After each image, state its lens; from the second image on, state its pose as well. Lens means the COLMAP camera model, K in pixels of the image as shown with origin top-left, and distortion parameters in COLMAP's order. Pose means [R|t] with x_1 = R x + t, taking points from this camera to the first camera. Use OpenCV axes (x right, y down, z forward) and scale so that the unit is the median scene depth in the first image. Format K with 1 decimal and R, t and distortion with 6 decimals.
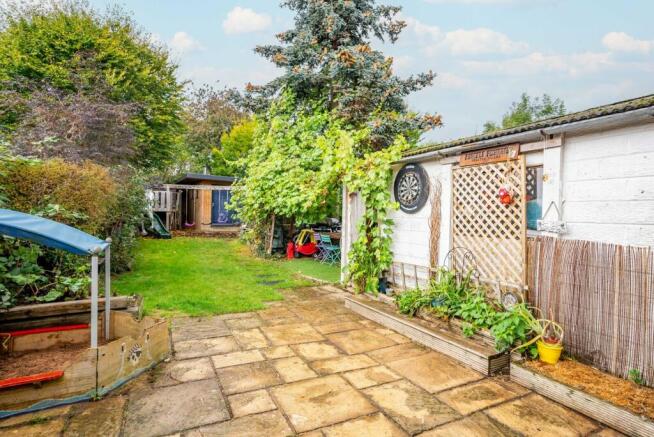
lens RADIAL K [[335.6, 0, 327.0], [0, 335.6, 218.5], [0, 0, 1]] dist [0.004777, 0.000353]
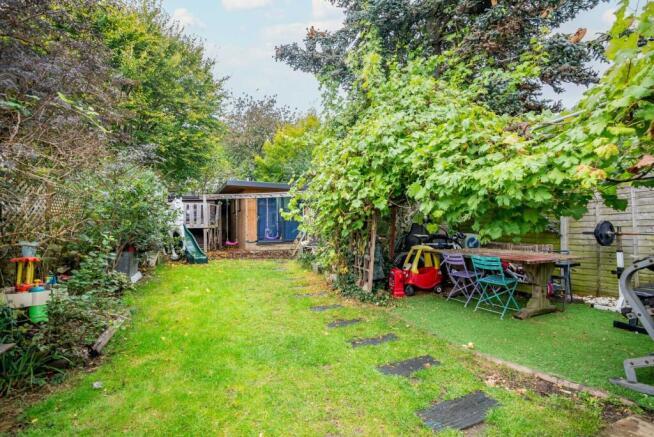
lens RADIAL K [[299.7, 0, 327.0], [0, 299.7, 218.5], [0, 0, 1]] dist [-0.002081, -0.000080]
pose [[0.995681, -0.043236, -0.082163, -0.123773], [0.039552, 0.998160, -0.045954, 0.001598], [0.083999, 0.042506, 0.995559, 0.311866]]
